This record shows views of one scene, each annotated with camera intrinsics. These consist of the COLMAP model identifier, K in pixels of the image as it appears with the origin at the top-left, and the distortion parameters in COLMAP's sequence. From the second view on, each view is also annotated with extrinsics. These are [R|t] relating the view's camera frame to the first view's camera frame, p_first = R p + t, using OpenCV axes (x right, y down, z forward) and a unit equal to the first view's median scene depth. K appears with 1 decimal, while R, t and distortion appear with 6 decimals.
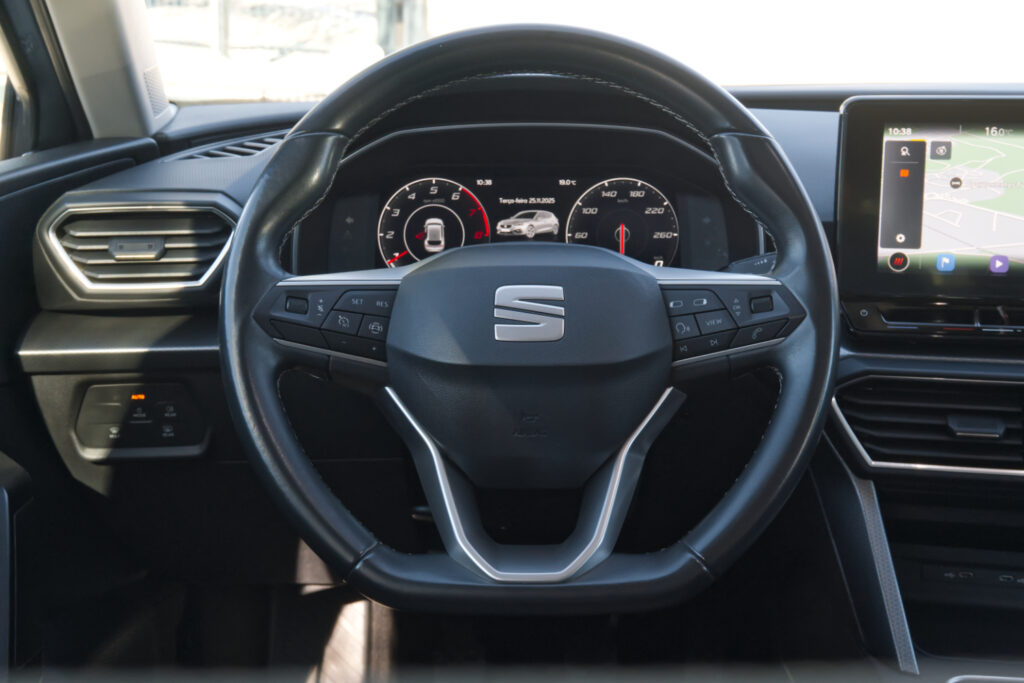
lens RADIAL K [[1333.6, 0, 512.0], [0, 1333.6, 341.5], [0, 0, 1]] dist [0.036828, -0.000868]
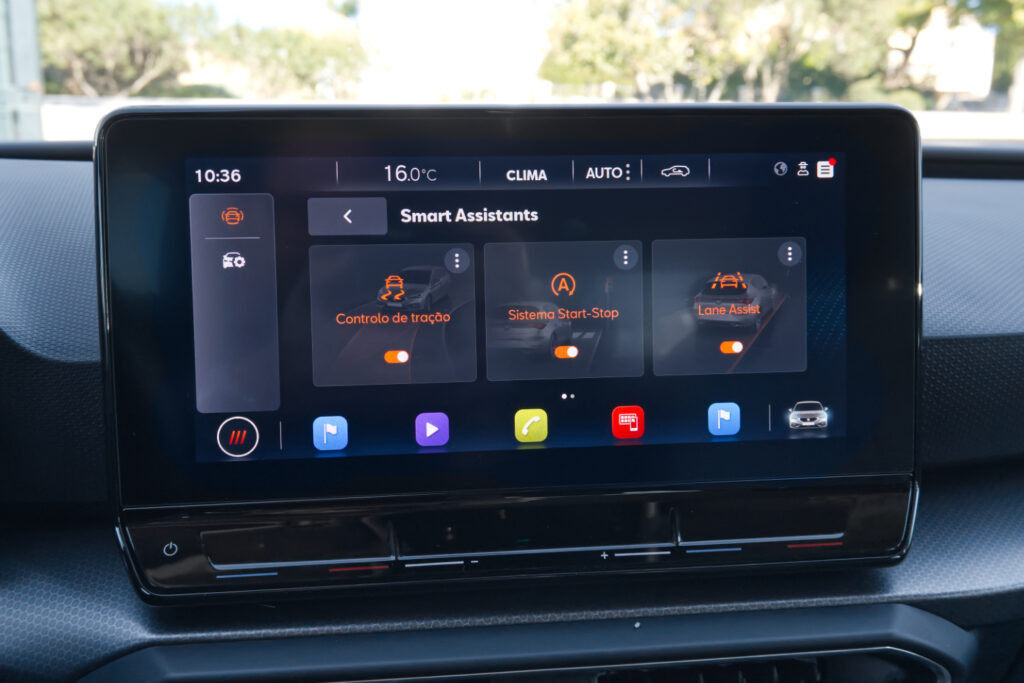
lens RADIAL K [[1066.9, 0, 509.1], [0, 1066.9, 341.6], [0, 0, 1]] dist [0.042812, -0.027388]
pose [[0.958006, -0.053966, 0.281623, 0.276523], [0.068182, 0.996833, -0.040918, -0.072087], [-0.278523, 0.058401, 0.958652, 0.593608]]
